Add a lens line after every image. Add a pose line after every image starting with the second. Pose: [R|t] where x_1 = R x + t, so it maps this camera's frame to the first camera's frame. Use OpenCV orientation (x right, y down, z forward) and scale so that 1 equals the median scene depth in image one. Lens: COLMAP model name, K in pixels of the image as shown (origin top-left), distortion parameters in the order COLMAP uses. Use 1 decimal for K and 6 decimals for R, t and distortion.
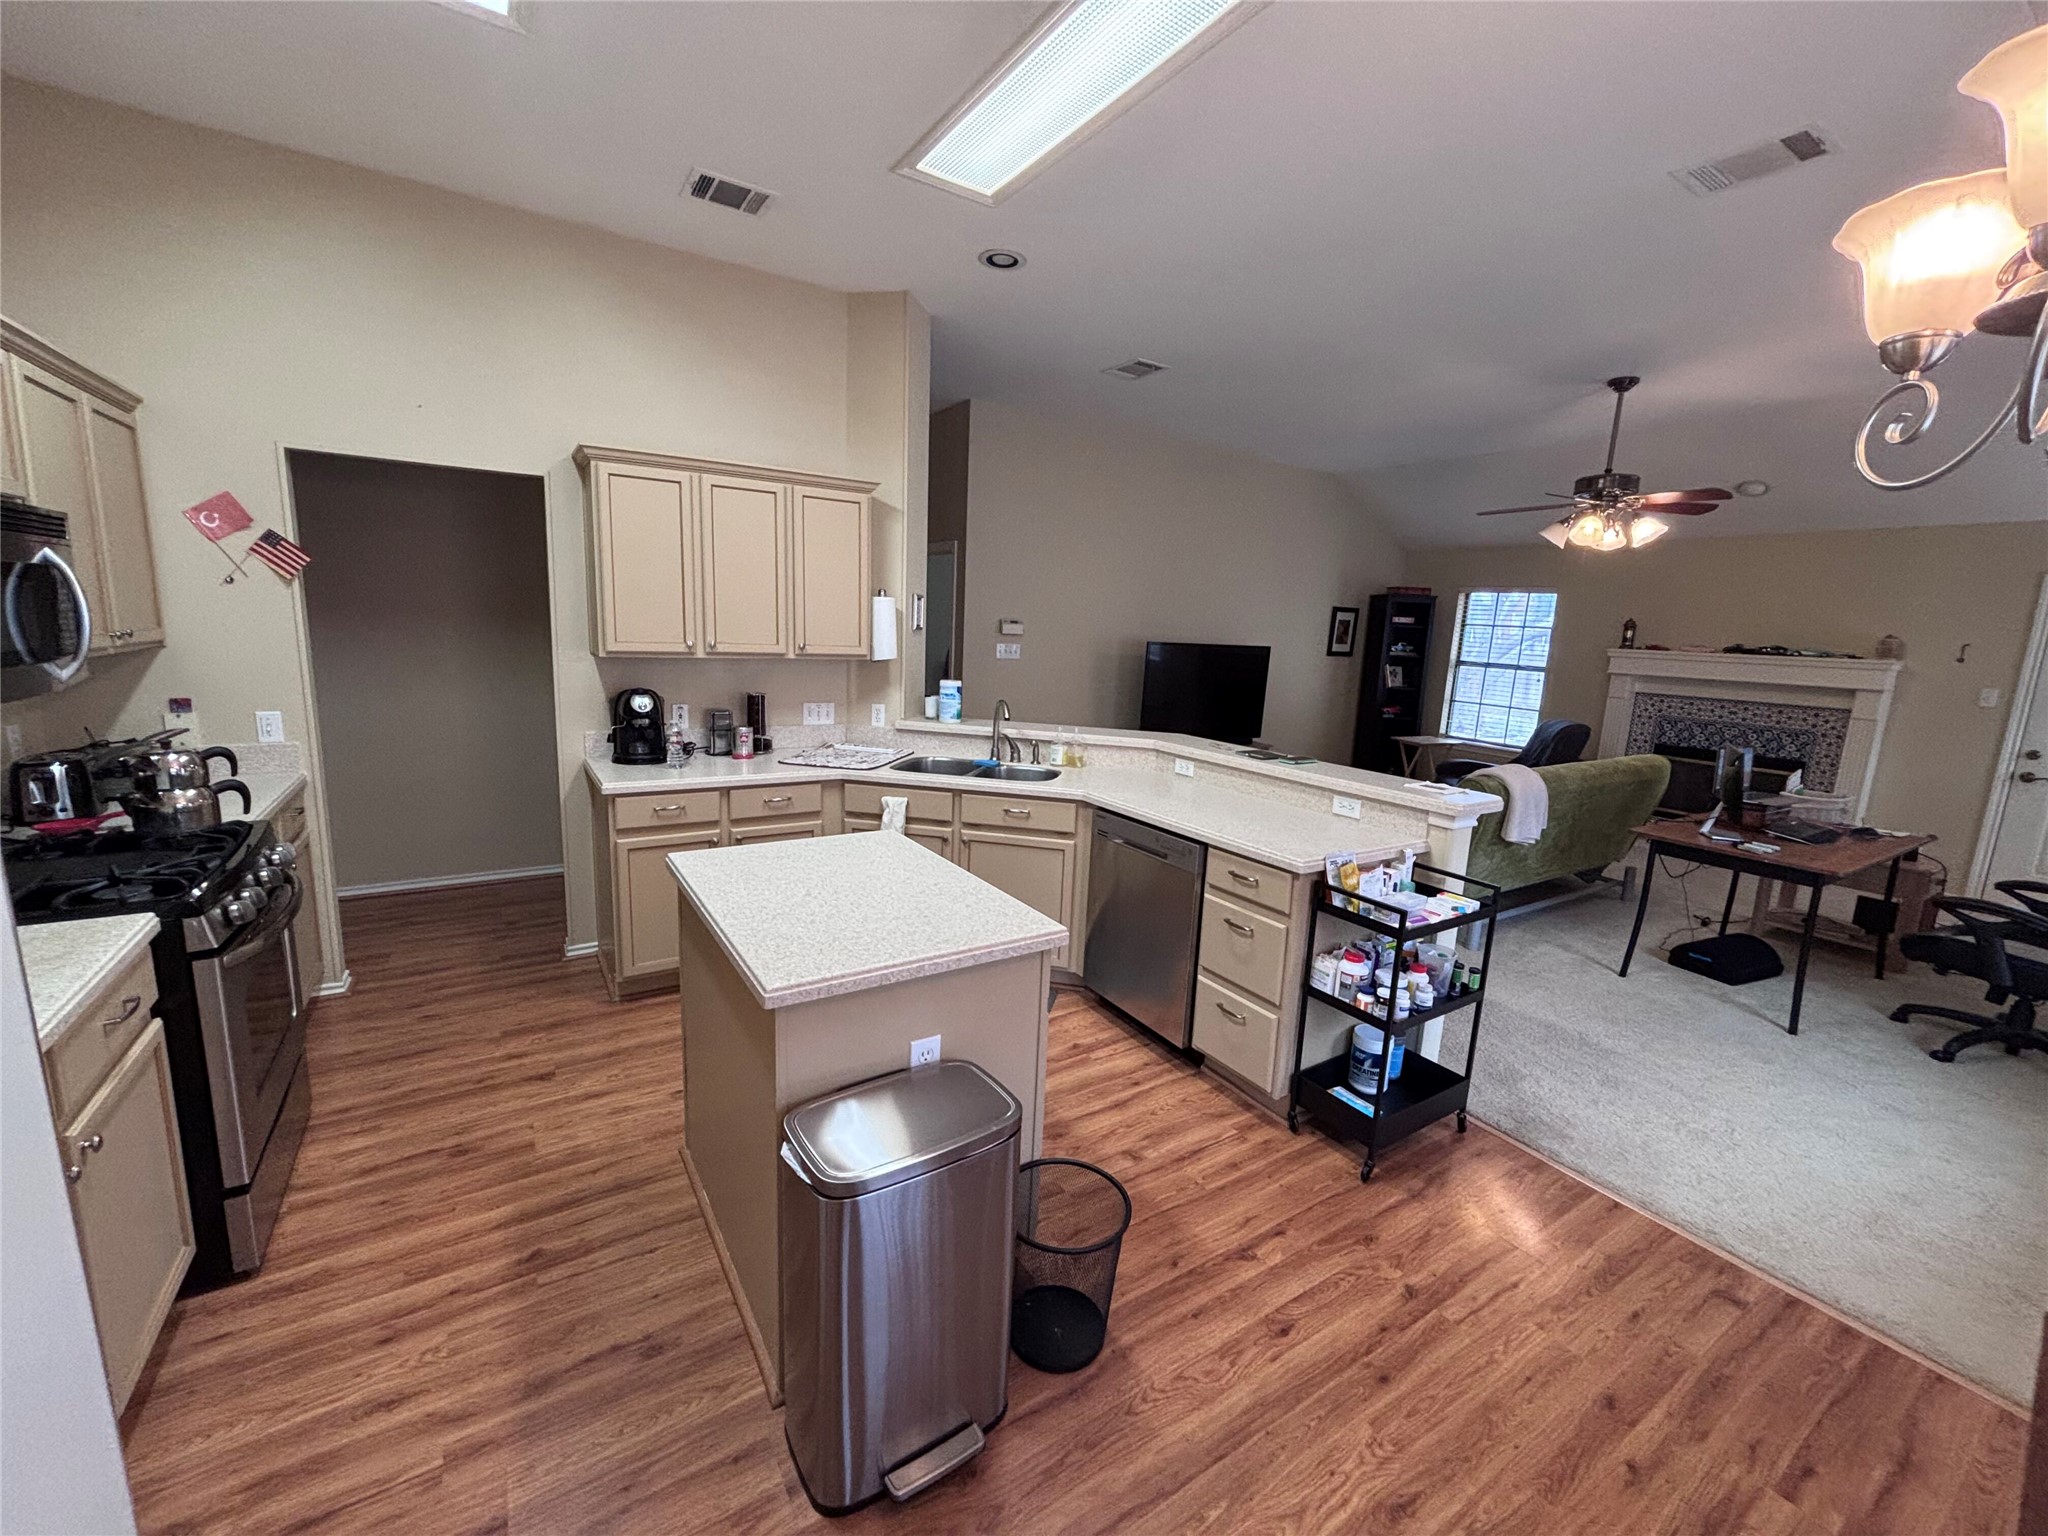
lens RADIAL K [[824.7, 0, 1028.4], [0, 824.7, 777.9], [0, 0, 1]] dist [0.001404, -0.011932]
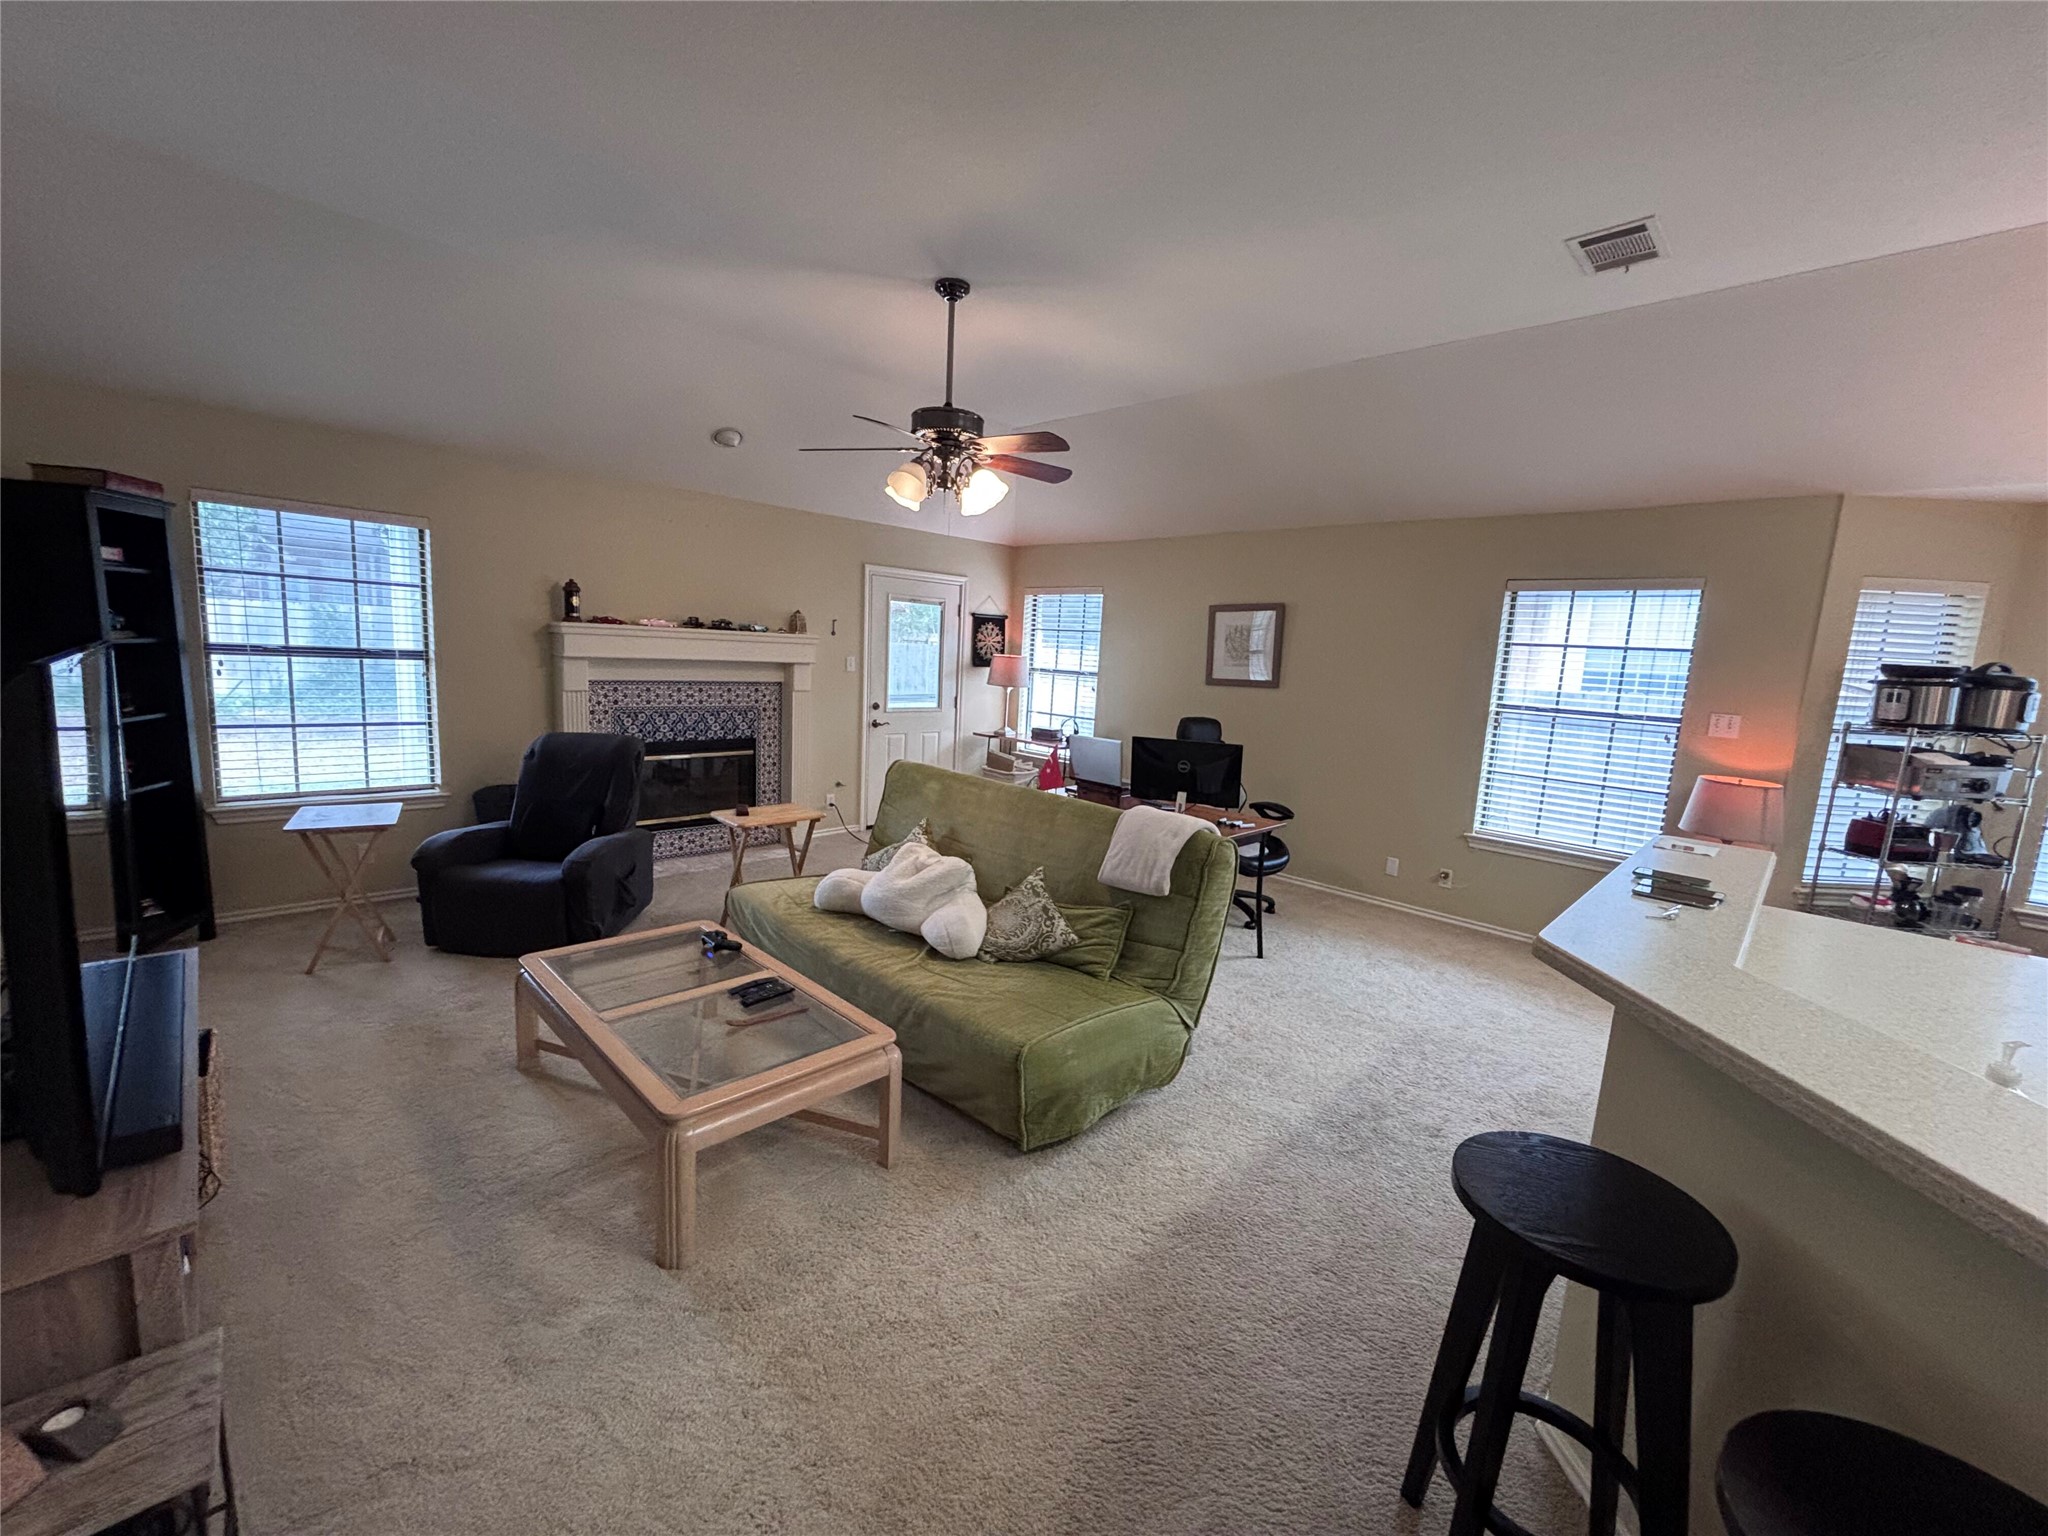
lens RADIAL K [[824.7, 0, 1028.4], [0, 824.7, 777.9], [0, 0, 1]] dist [0.001404, -0.011932]
pose [[-0.212771, -0.191910, 0.958071, -0.087654], [0.121789, 0.967667, 0.220880, -0.163195], [-0.969482, 0.163679, -0.182519, 0.924747]]
